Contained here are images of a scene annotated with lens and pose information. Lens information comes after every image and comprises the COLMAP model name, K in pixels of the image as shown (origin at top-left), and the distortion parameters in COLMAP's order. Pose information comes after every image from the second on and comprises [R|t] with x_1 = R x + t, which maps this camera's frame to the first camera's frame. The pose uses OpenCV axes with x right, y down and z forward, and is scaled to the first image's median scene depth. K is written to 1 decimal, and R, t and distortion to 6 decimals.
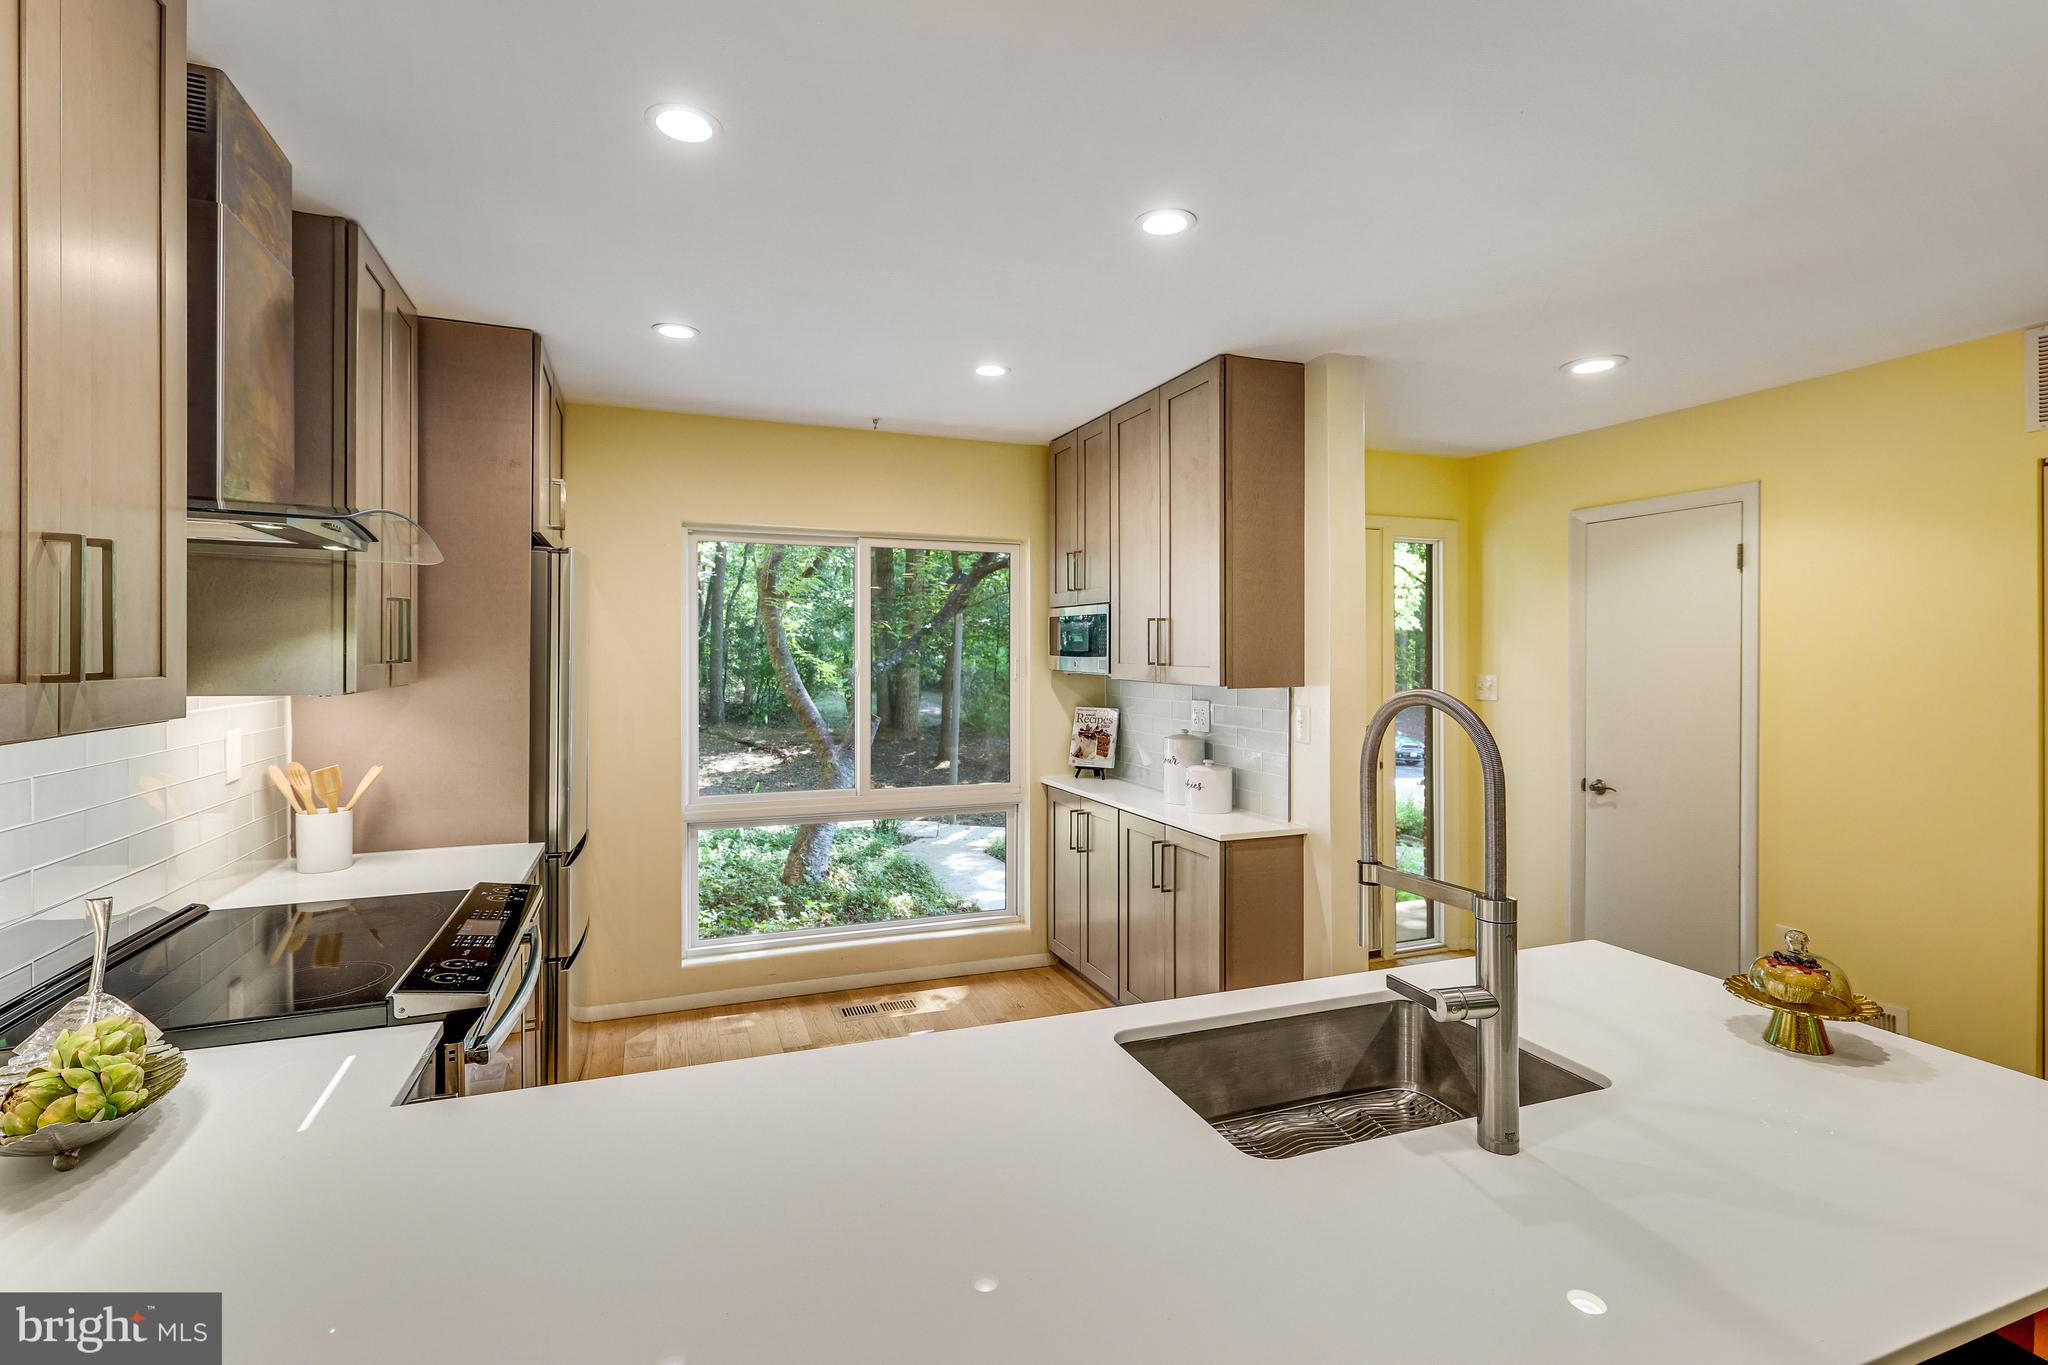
lens RADIAL K [[862.6, 0, 1013.2], [0, 862.6, 668.5], [0, 0, 1]] dist [0.001844, 0.000324]
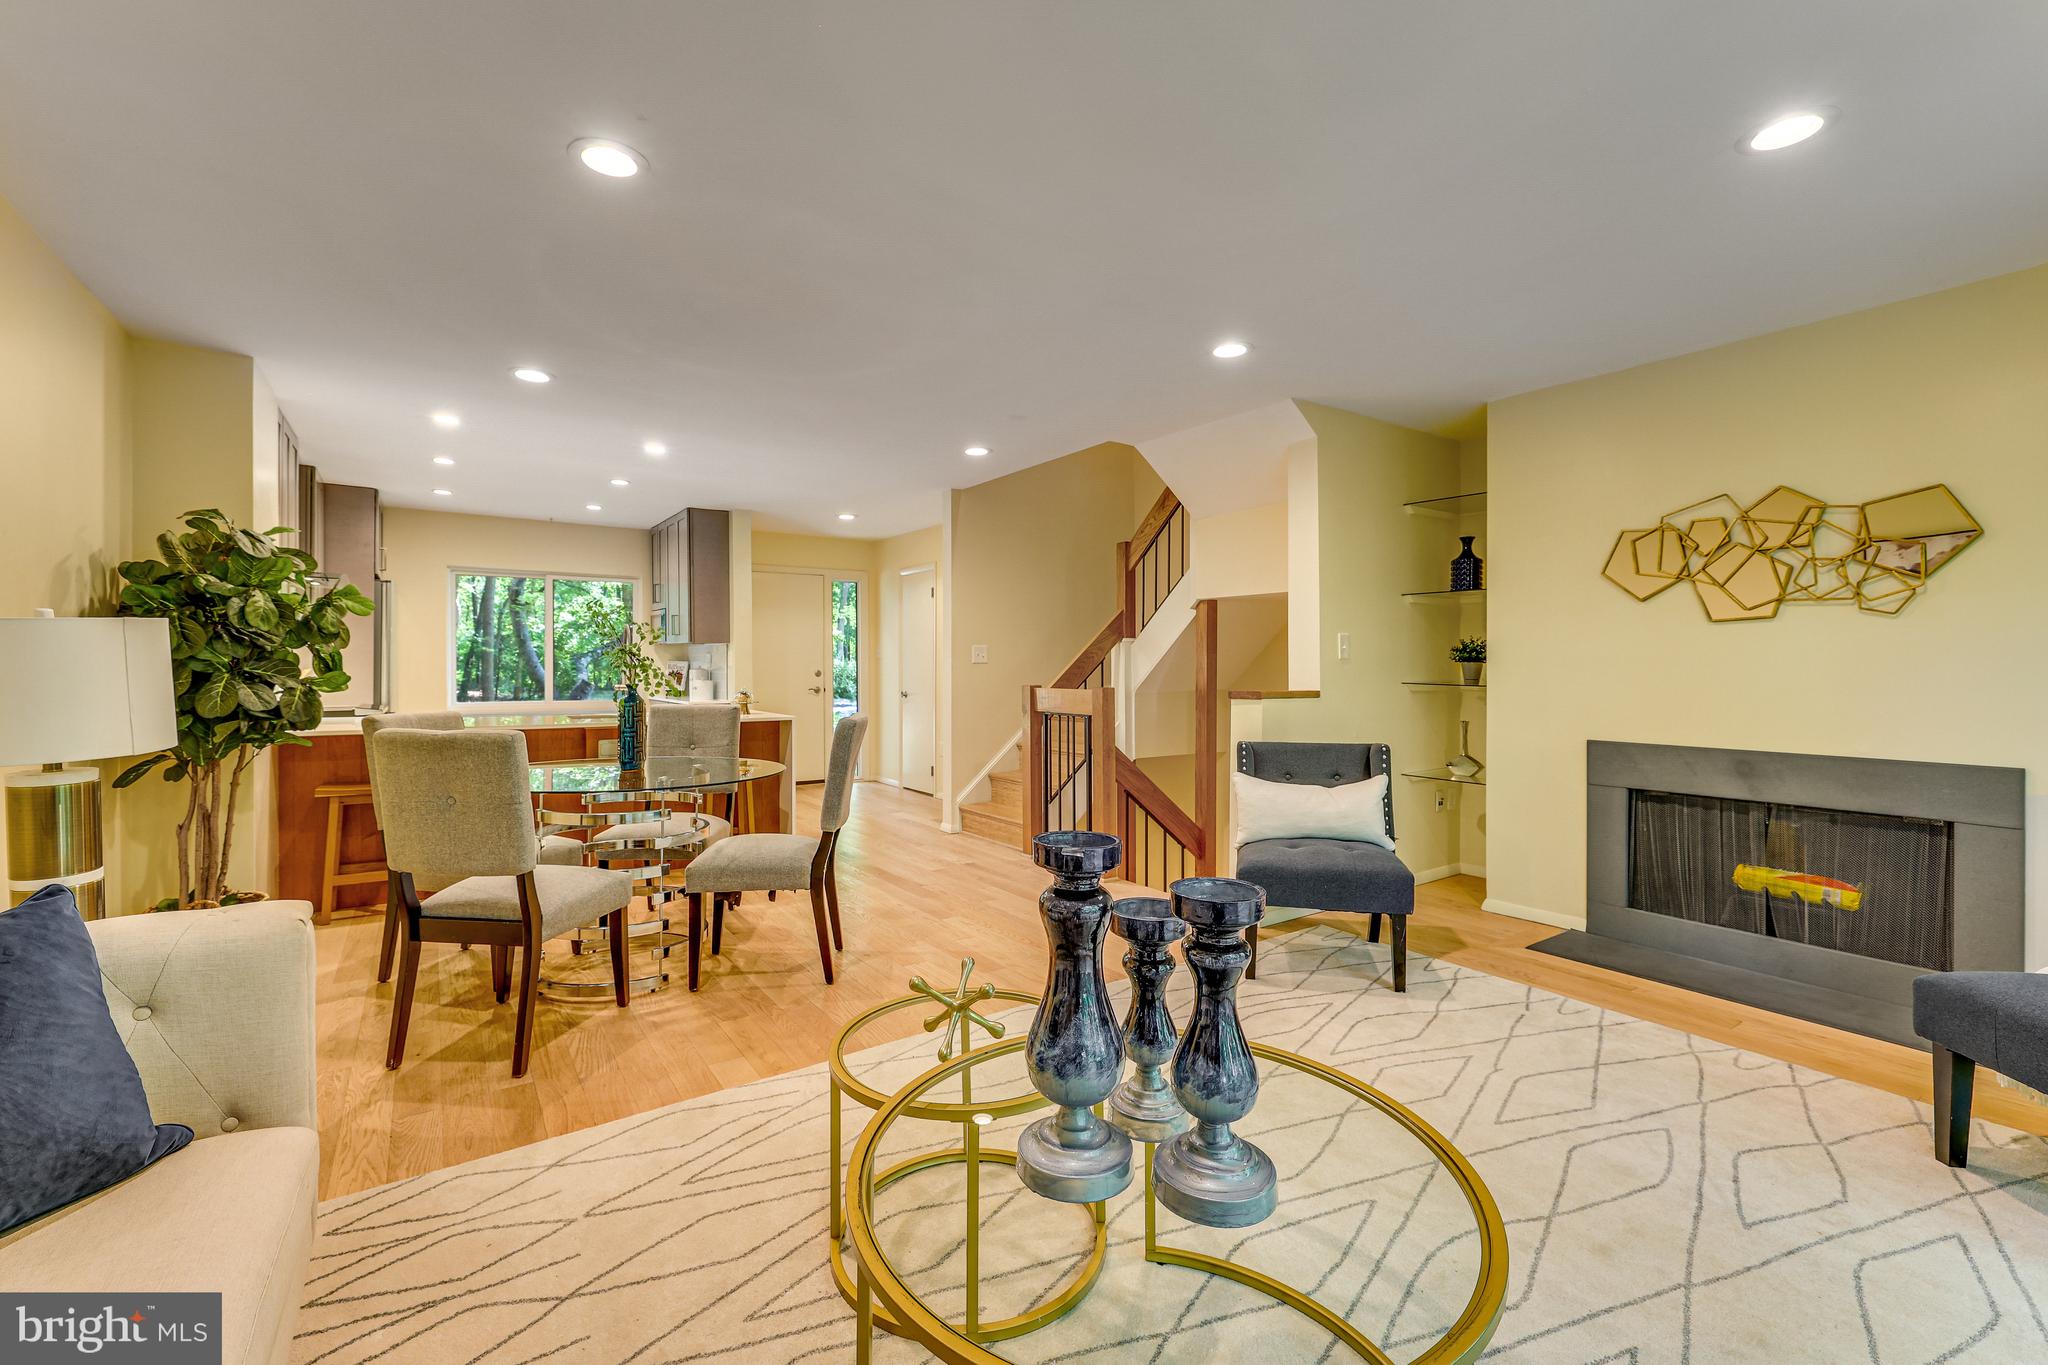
lens RADIAL K [[862.6, 0, 1013.2], [0, 862.6, 668.5], [0, 0, 1]] dist [0.001844, 0.000324]
pose [[0.977690, 0.000216, 0.210051, 0.555182], [0.003753, 0.999822, -0.018496, 0.129970], [-0.210018, 0.018871, 0.977515, -1.412777]]
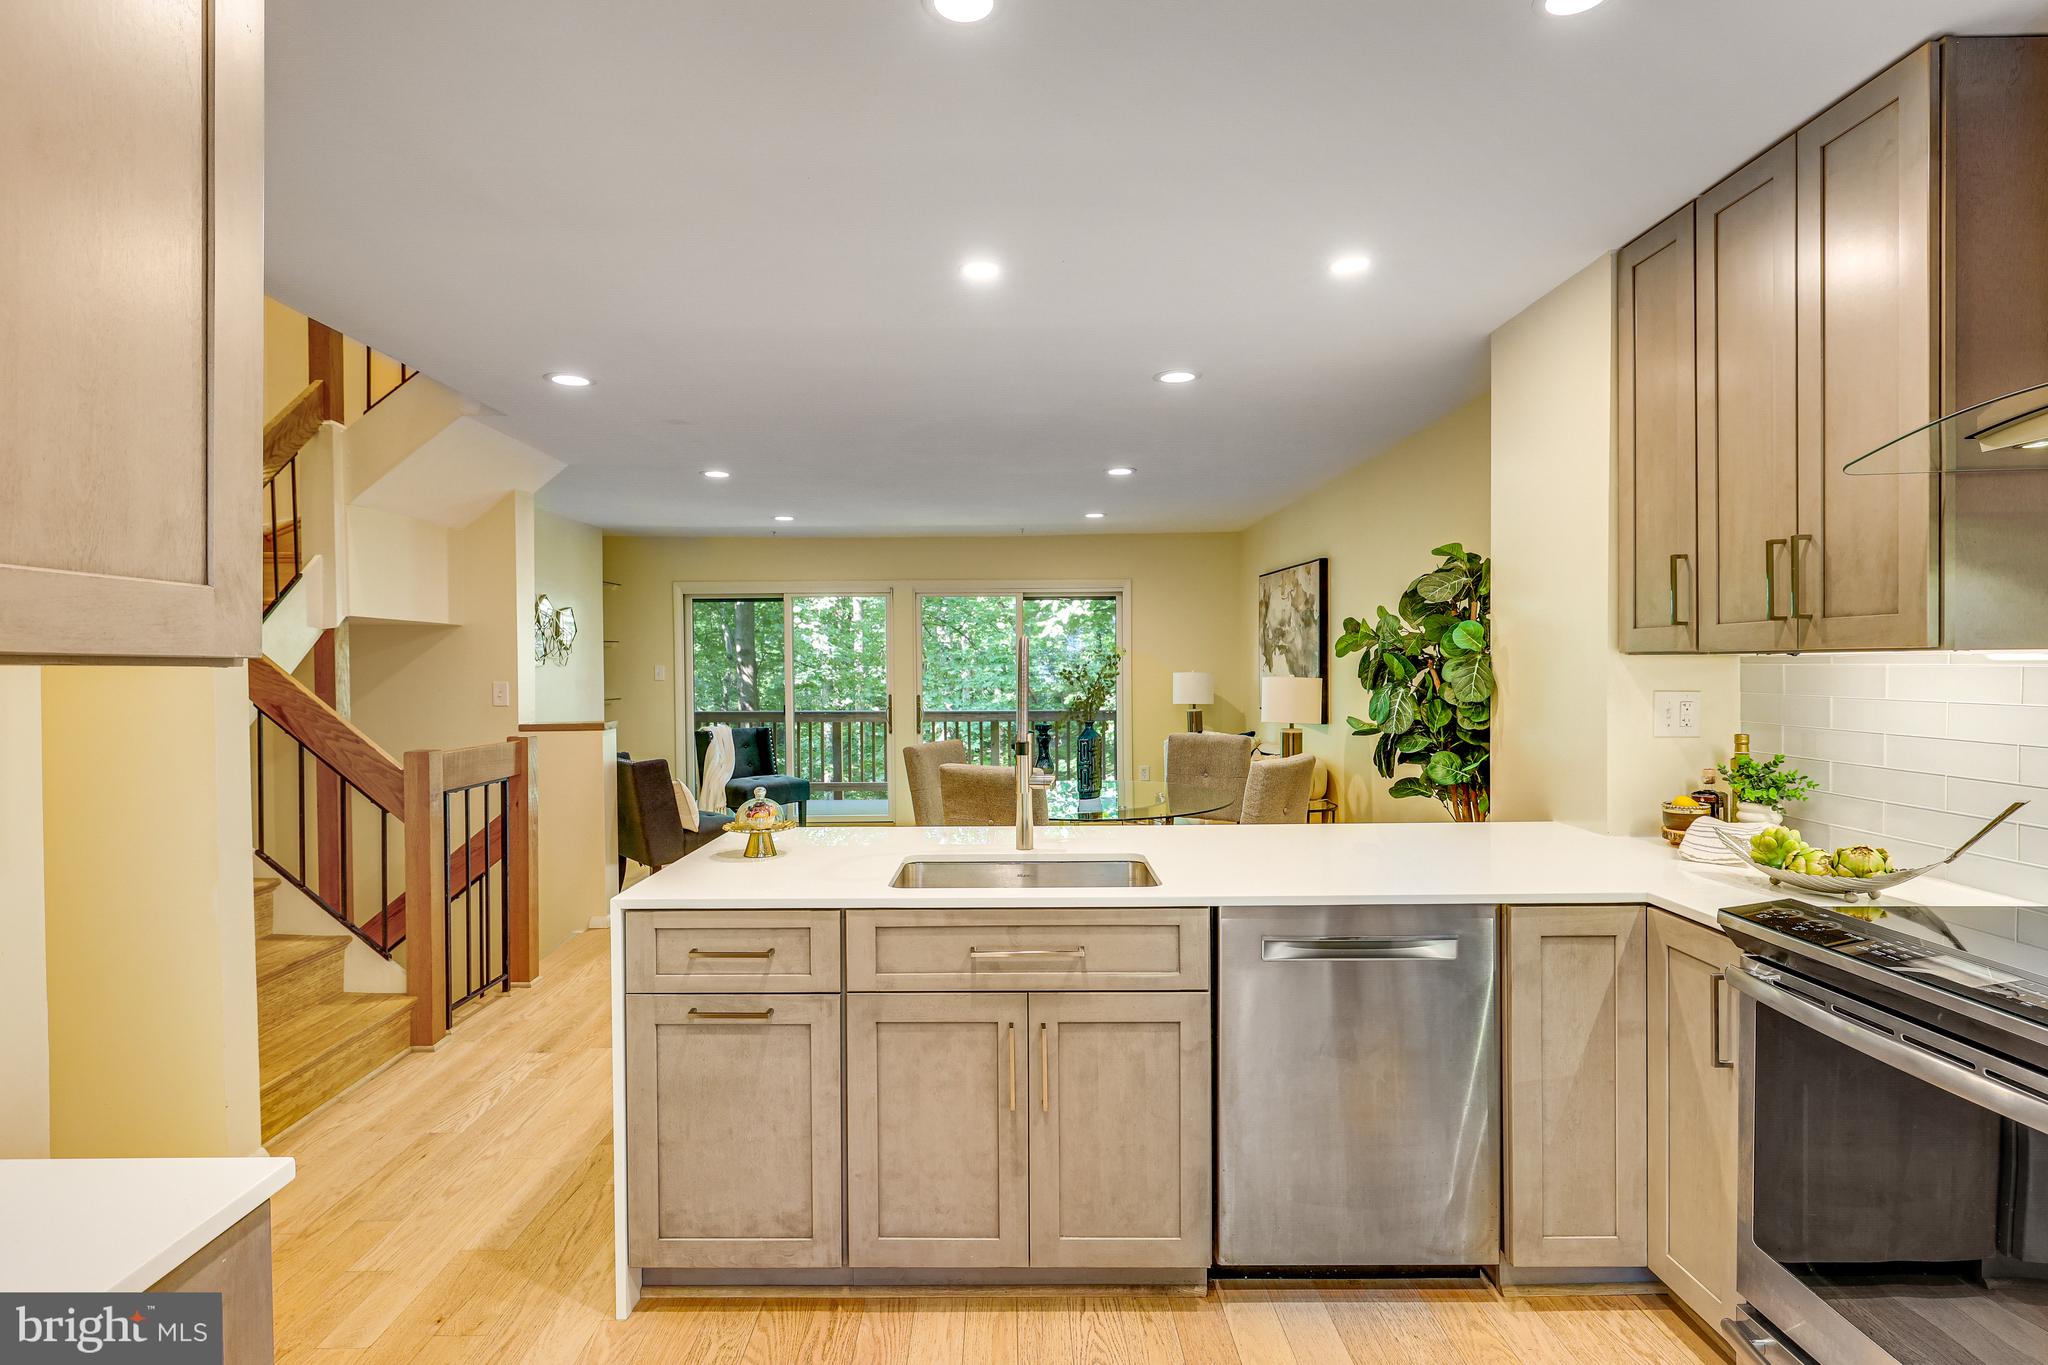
lens RADIAL K [[916.7, 0, 999.0], [0, 916.7, 669.6], [0, 0, 1]] dist [0.010666, 0.000268]
pose [[-0.922975, 0.009278, 0.384748, -0.058397], [0.018400, 0.999630, 0.020033, 0.034473], [-0.384419, 0.025569, -0.922804, 0.988880]]
